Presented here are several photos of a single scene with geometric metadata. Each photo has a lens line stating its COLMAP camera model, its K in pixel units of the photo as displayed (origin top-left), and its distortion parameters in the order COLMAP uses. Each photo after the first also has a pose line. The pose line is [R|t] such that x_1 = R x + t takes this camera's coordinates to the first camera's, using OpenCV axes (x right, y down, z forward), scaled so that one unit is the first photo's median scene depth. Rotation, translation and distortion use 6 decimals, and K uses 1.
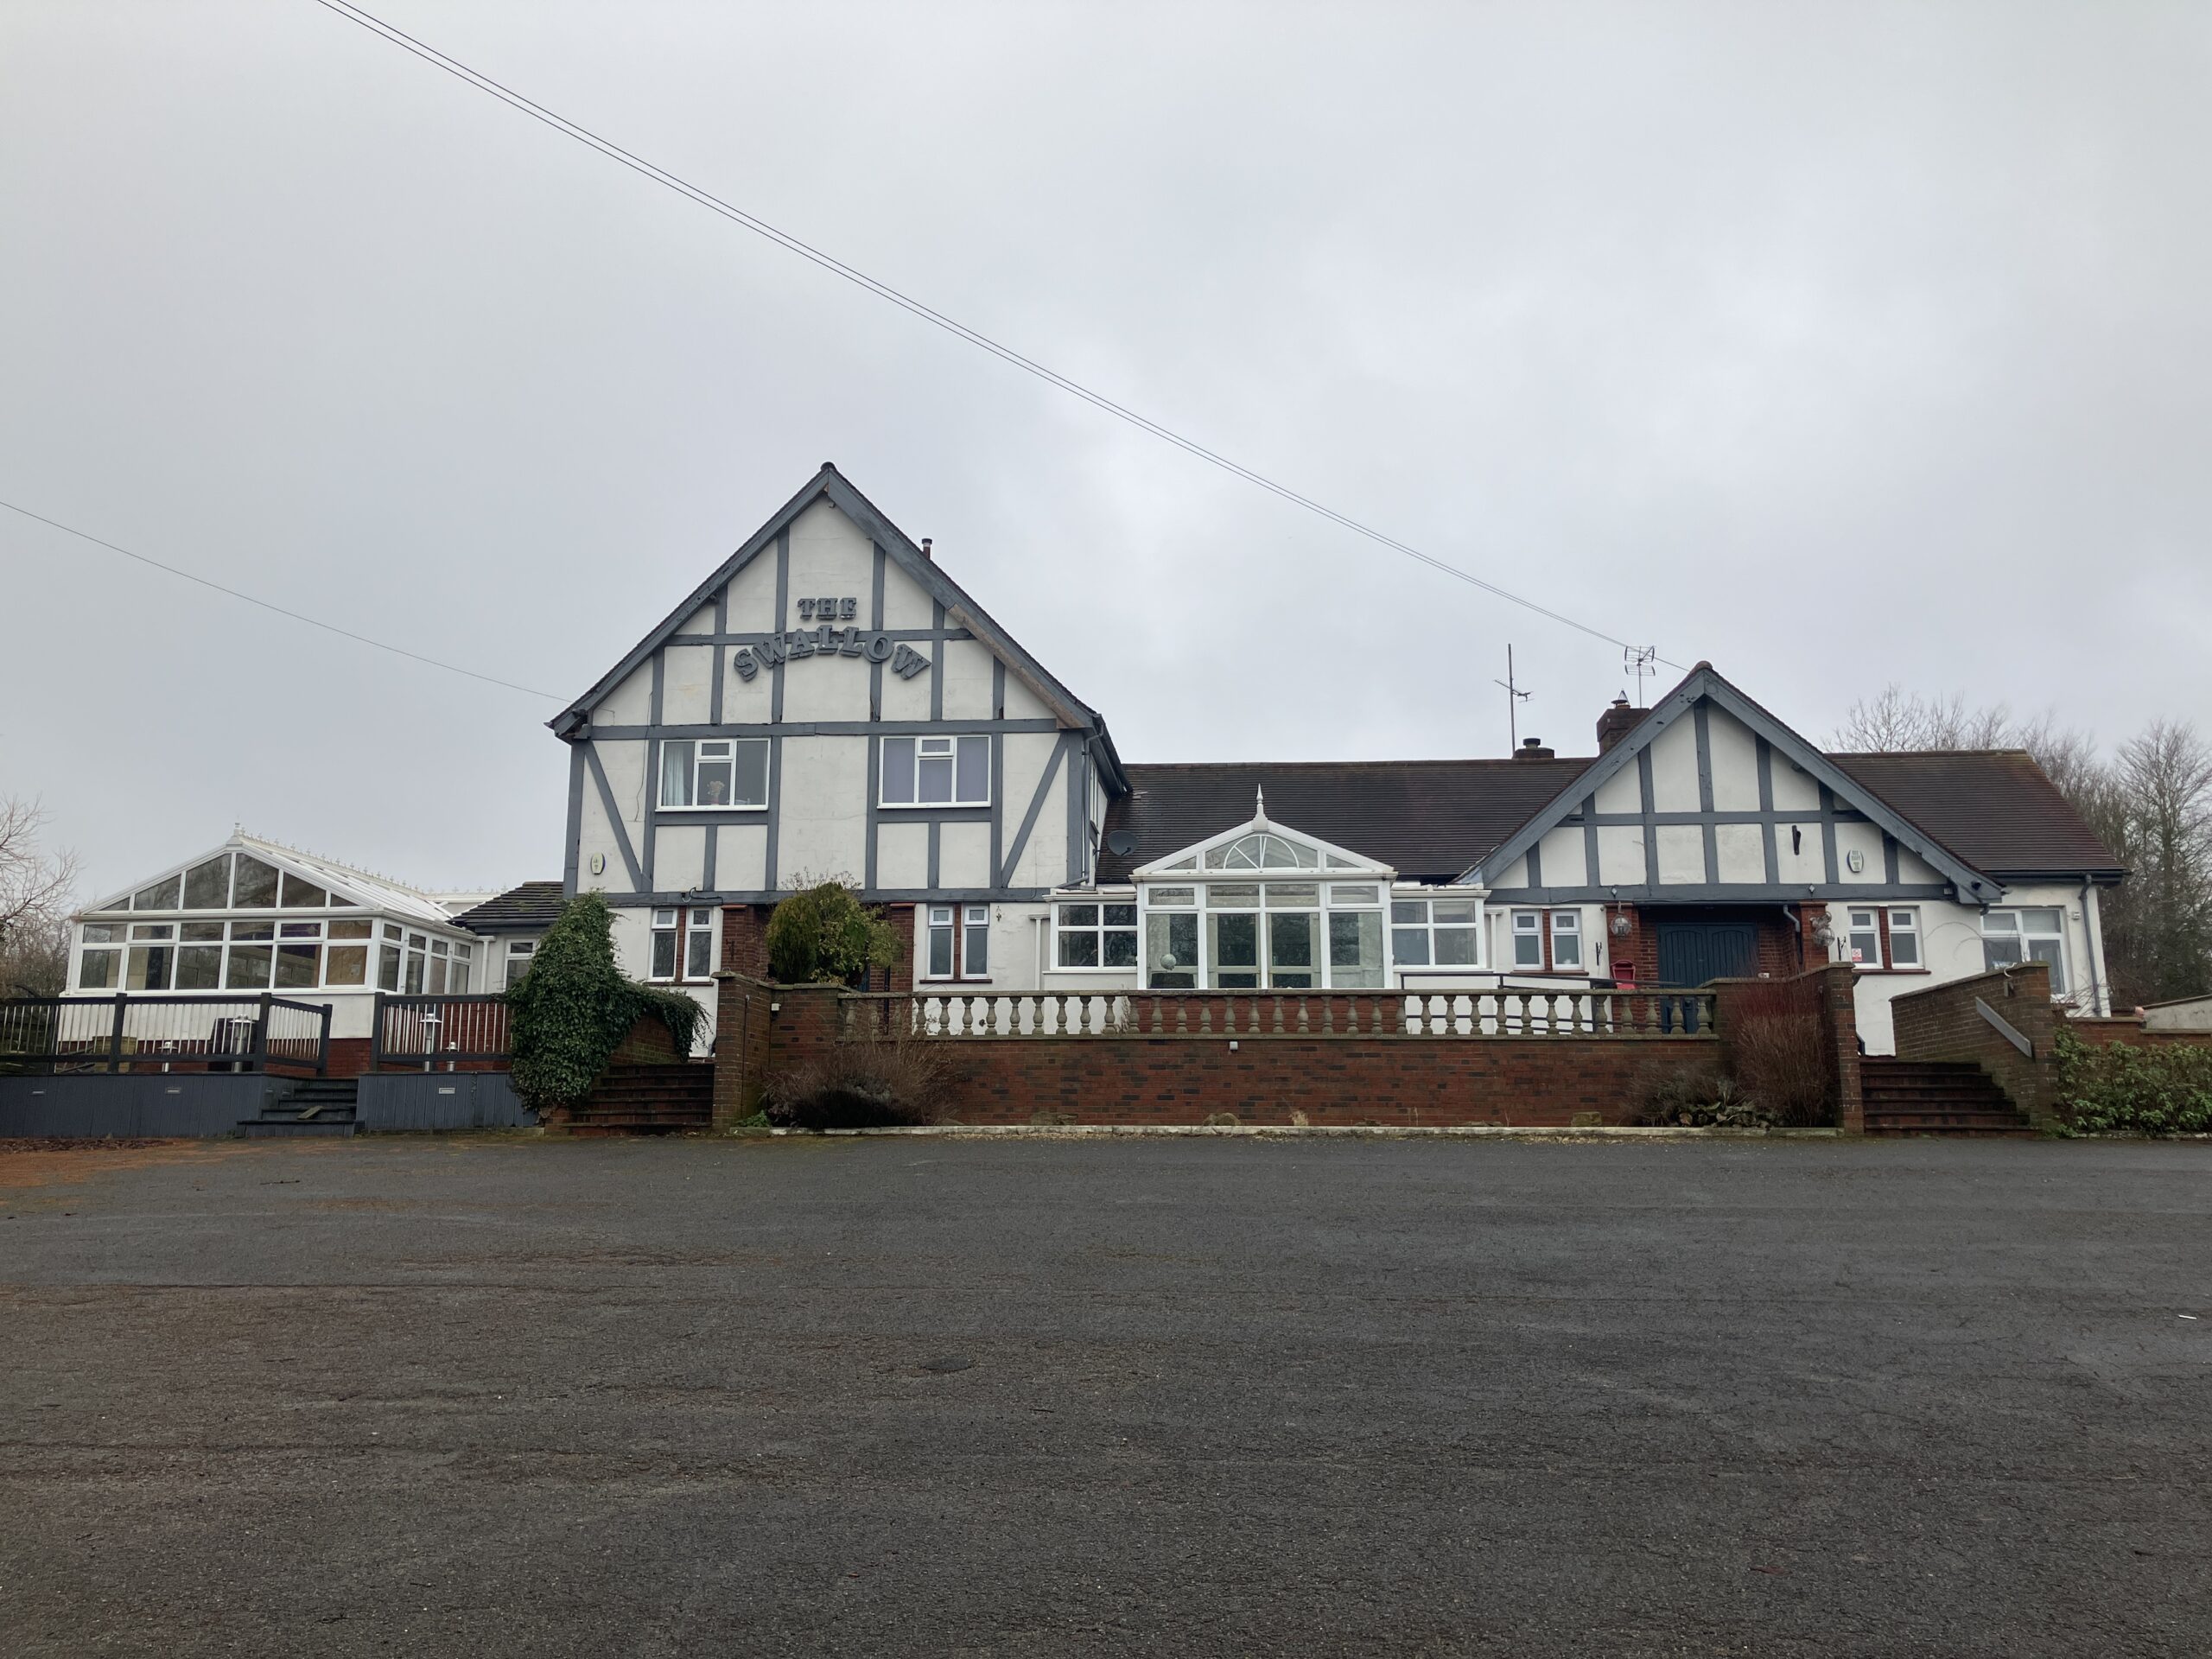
lens RADIAL K [[1764.2, 0, 1065.6], [0, 1764.2, 818.6], [0, 0, 1]] dist [0.166998, -0.444237]
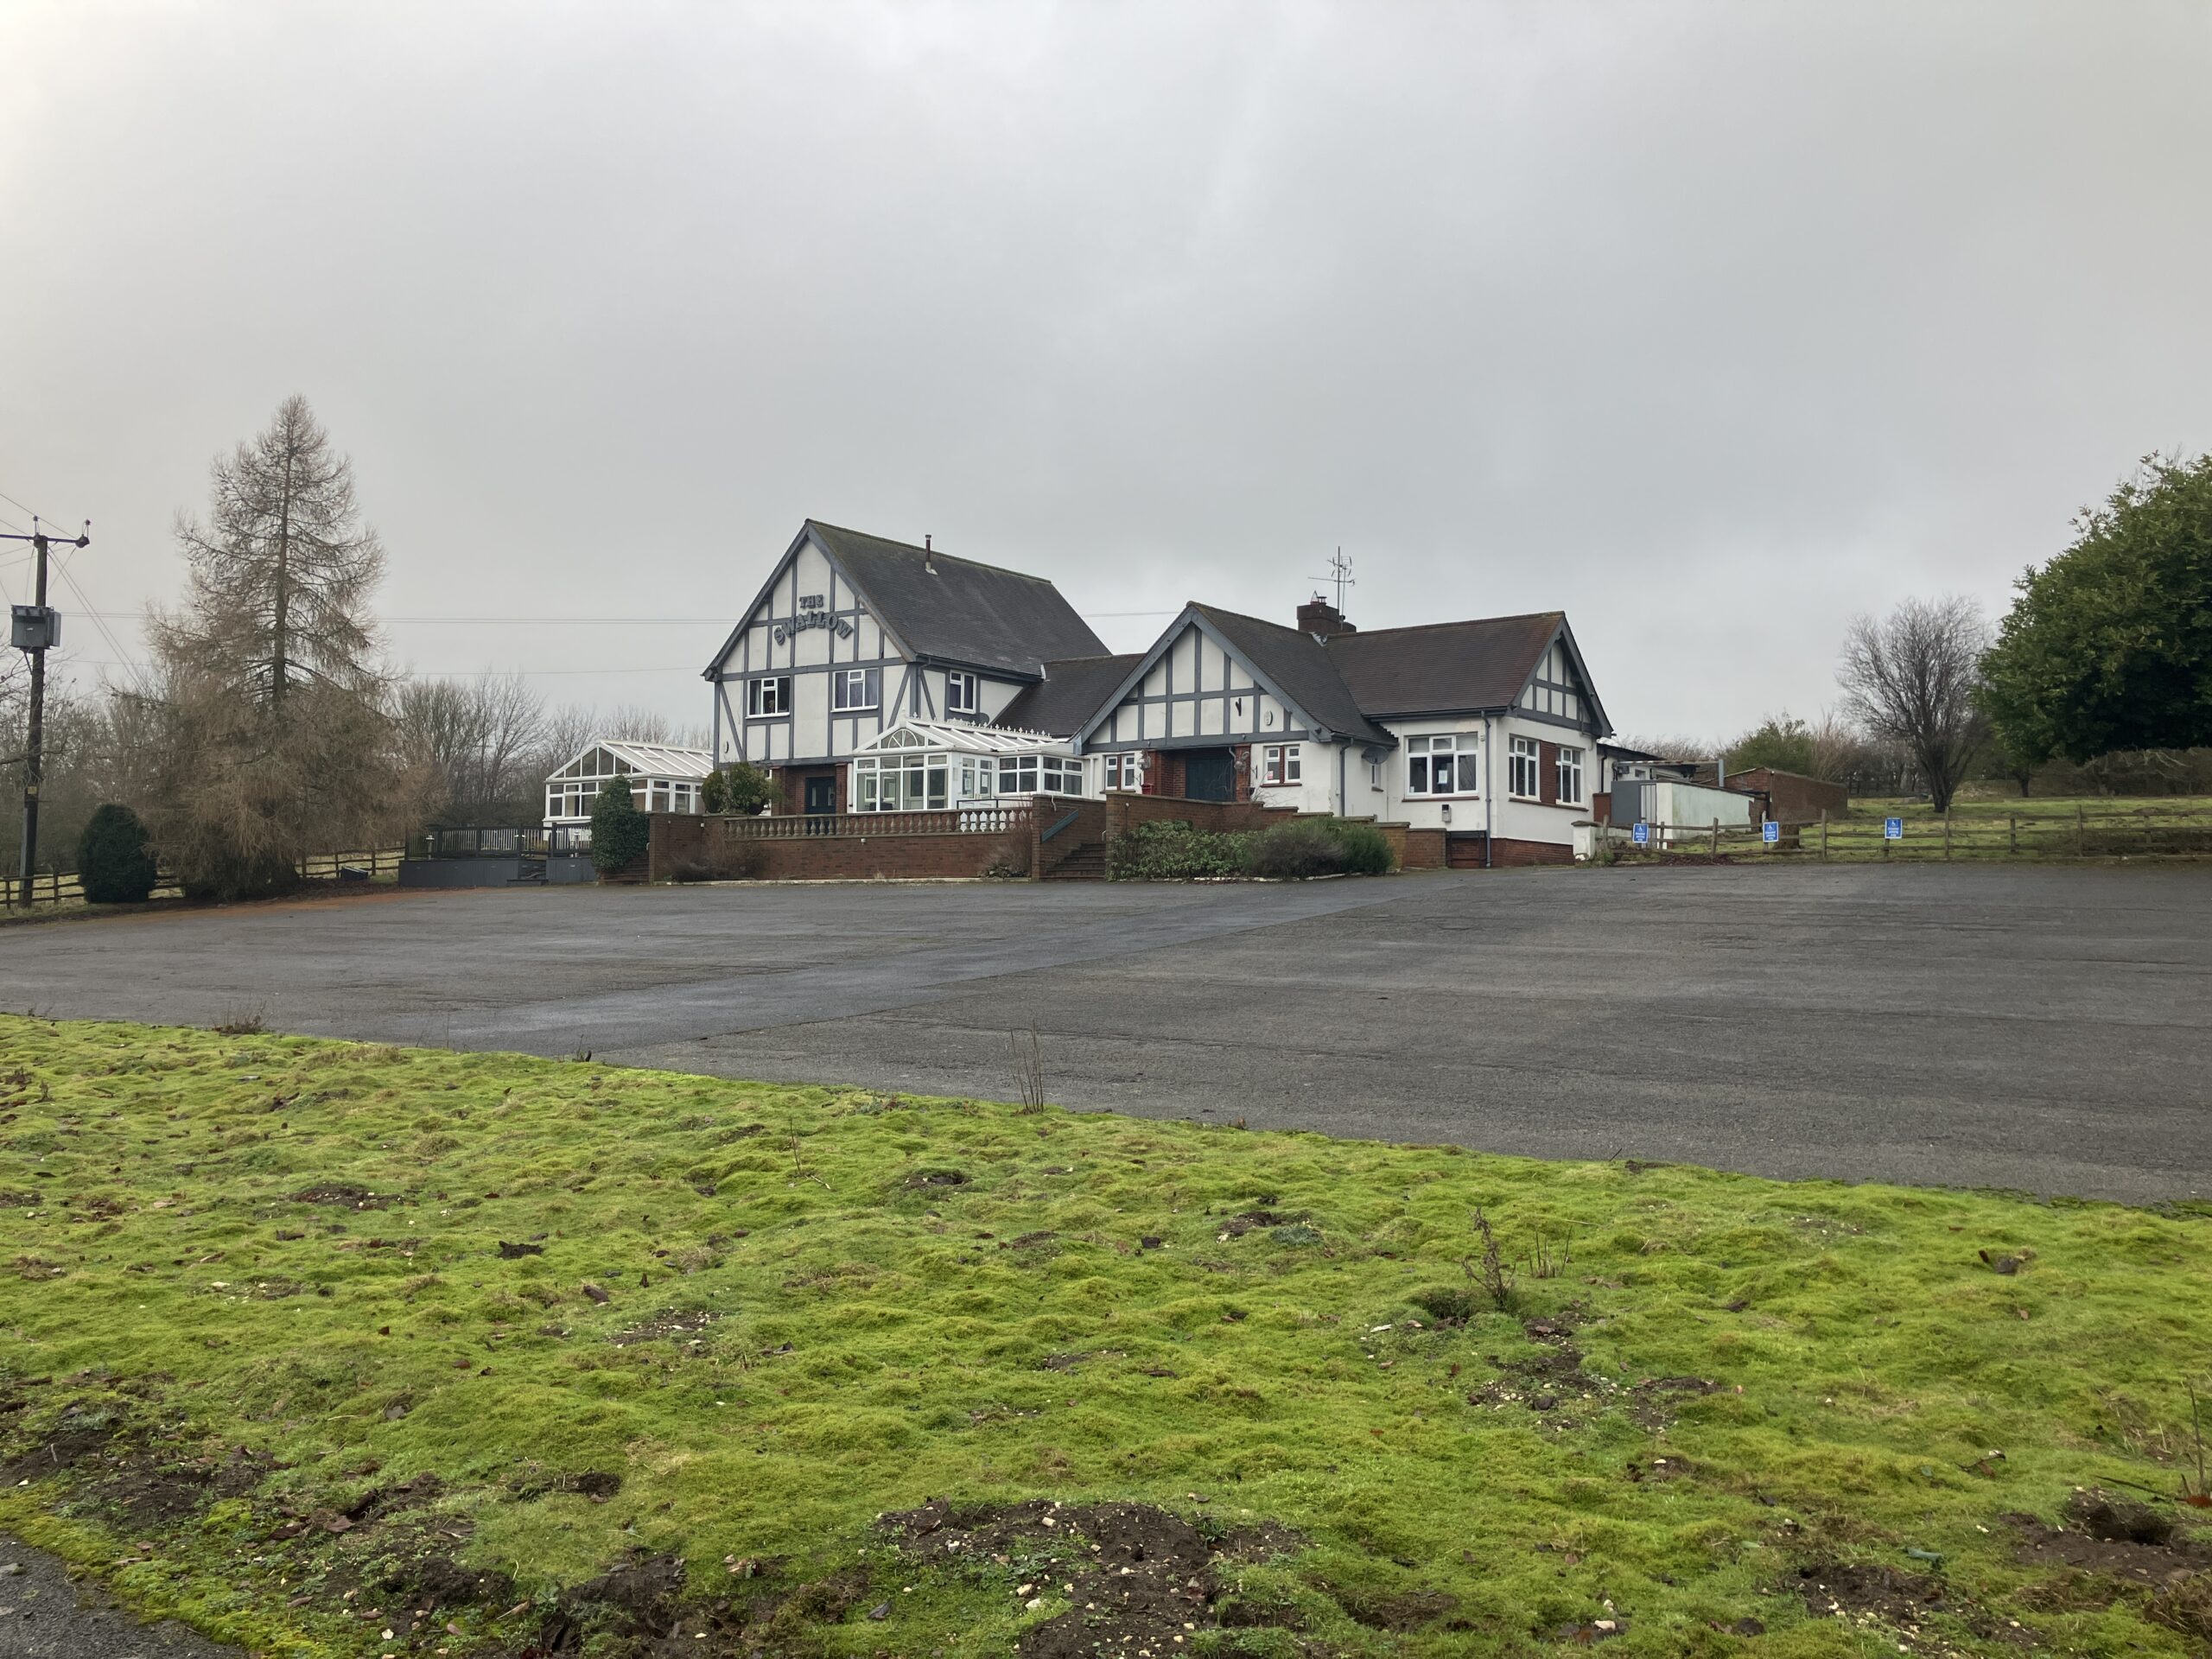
lens RADIAL K [[1764.2, 0, 1065.6], [0, 1764.2, 818.6], [0, 0, 1]] dist [0.166998, -0.444237]
pose [[0.858821, -0.022967, -0.511761, 1.055134], [0.089543, 0.990345, 0.105824, -0.069828], [0.504390, -0.136708, 0.852585, -0.466974]]
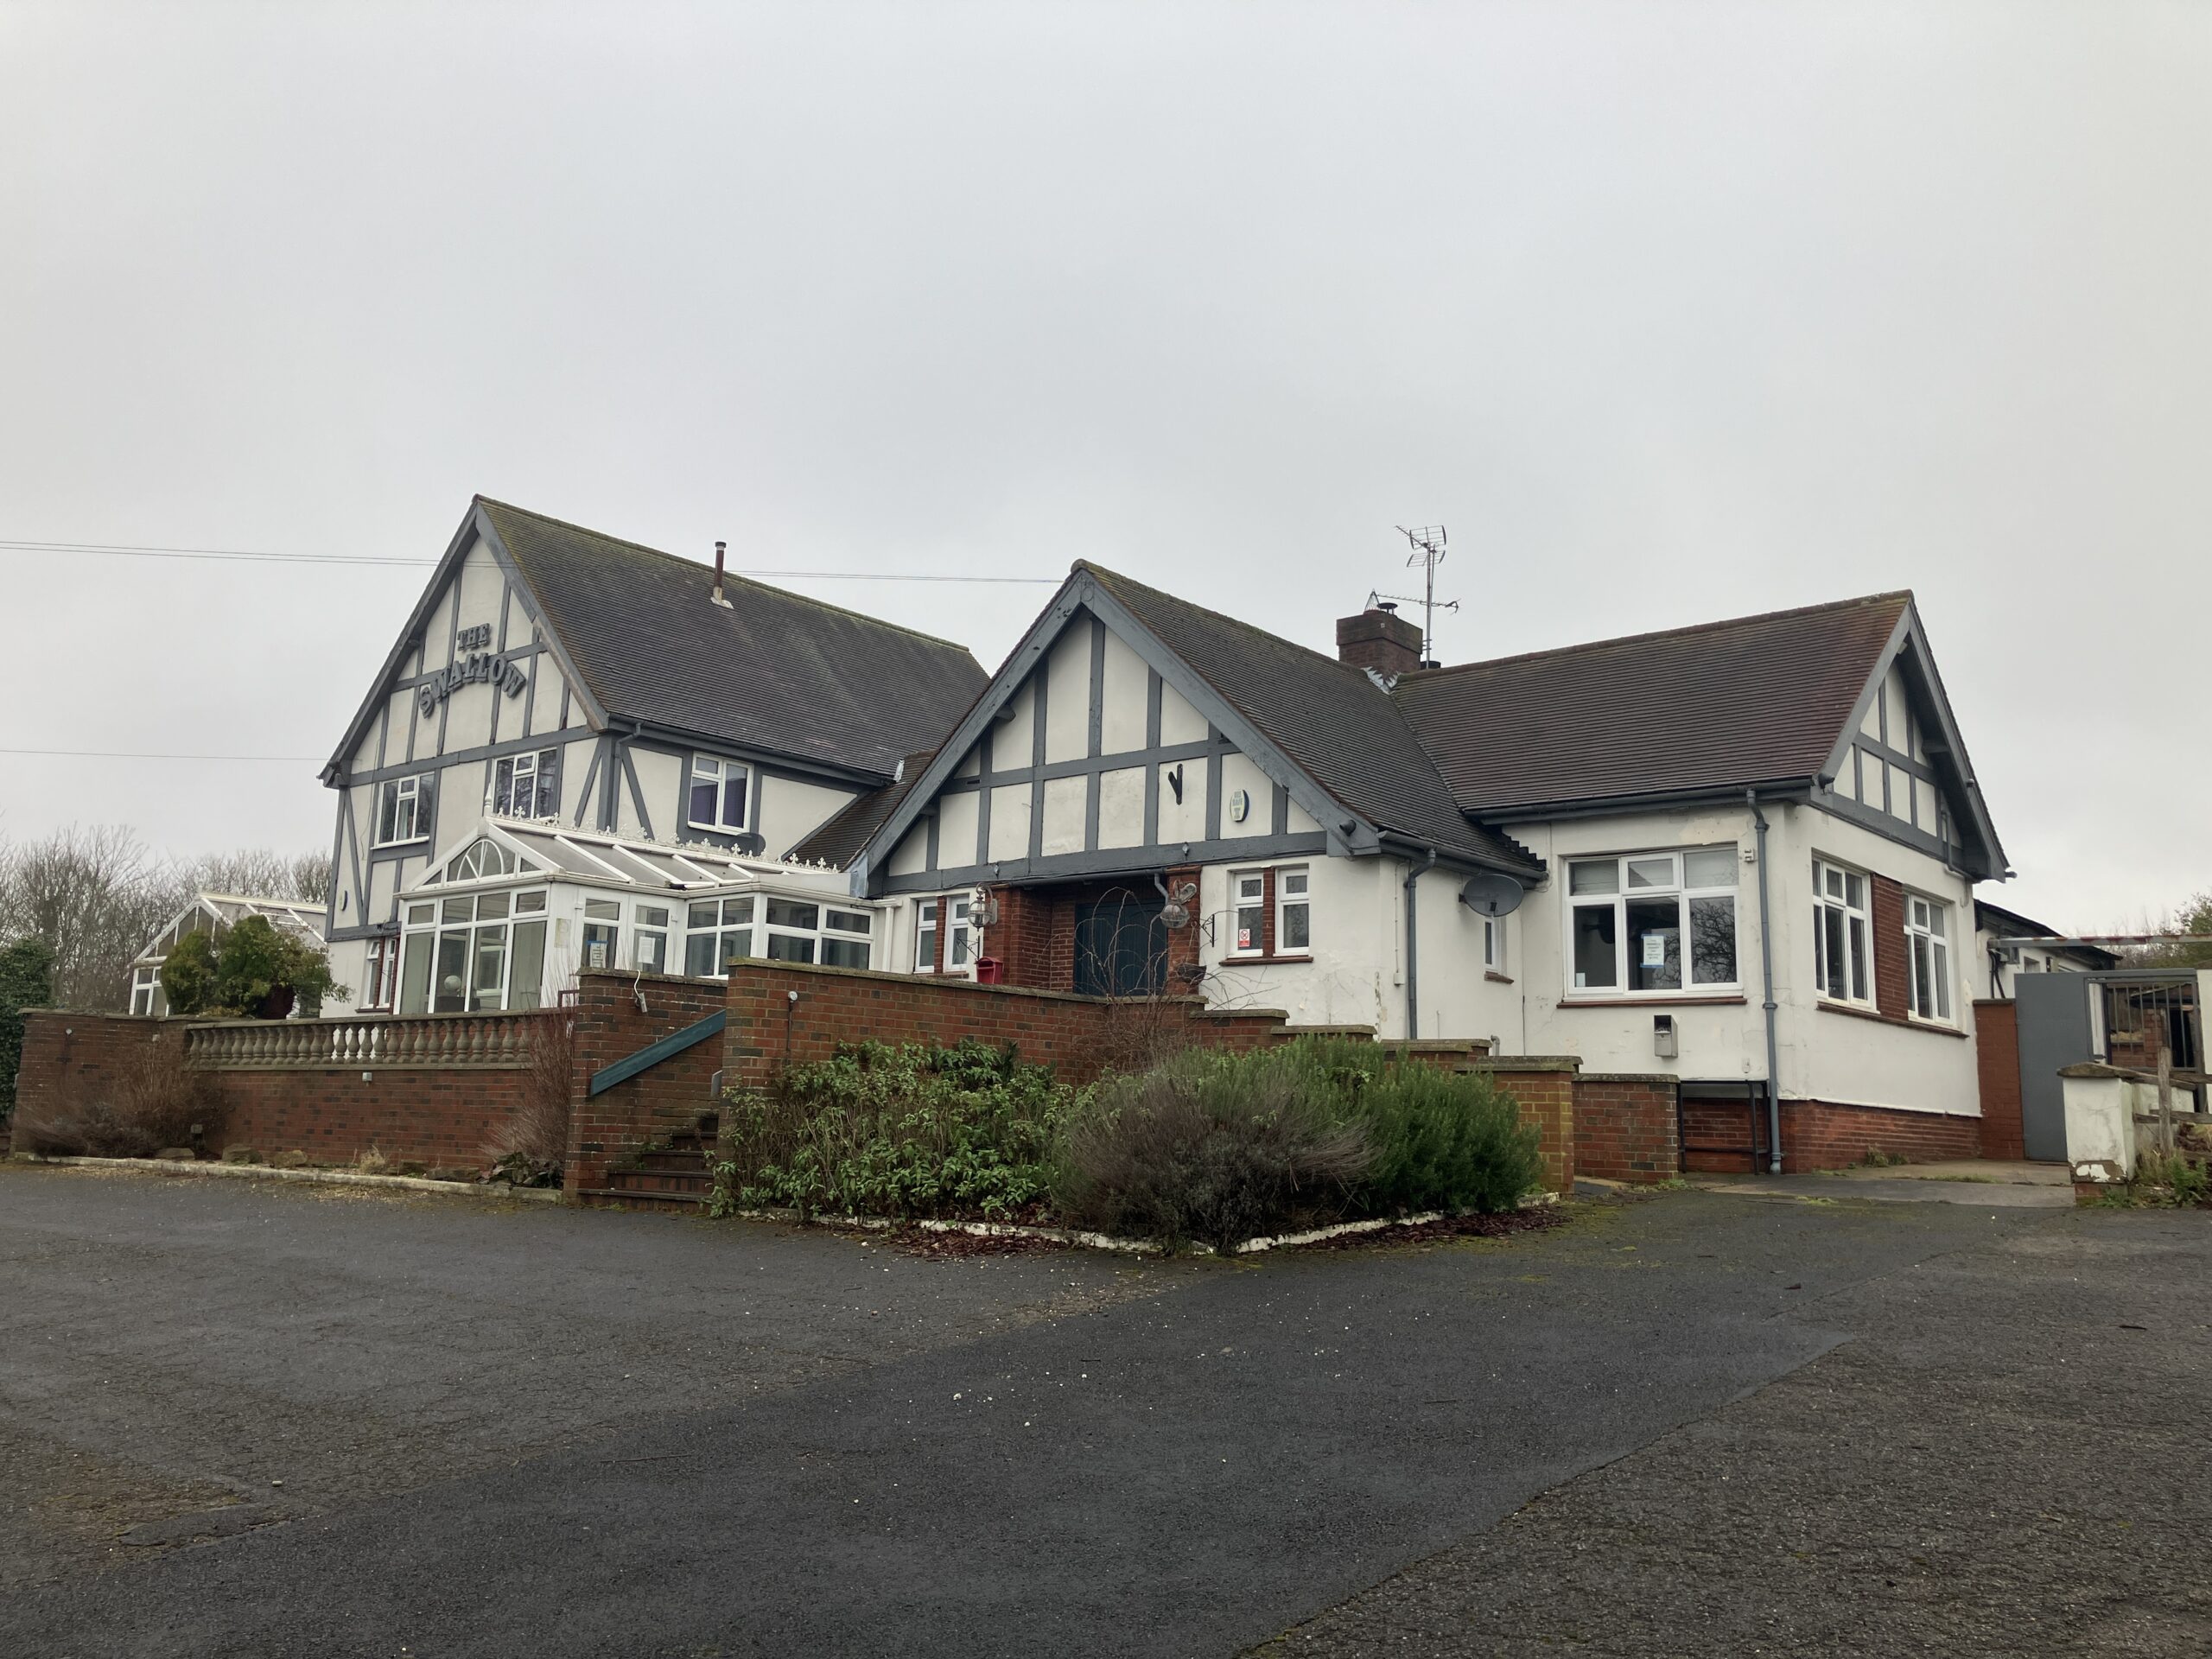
lens RADIAL K [[1764.2, 0, 1065.6], [0, 1764.2, 818.6], [0, 0, 1]] dist [0.166998, -0.444237]
pose [[0.818027, -0.079991, -0.569590, 0.746620], [0.082027, 0.996385, -0.022123, 0.036569], [0.569300, -0.028625, 0.821631, 0.362352]]
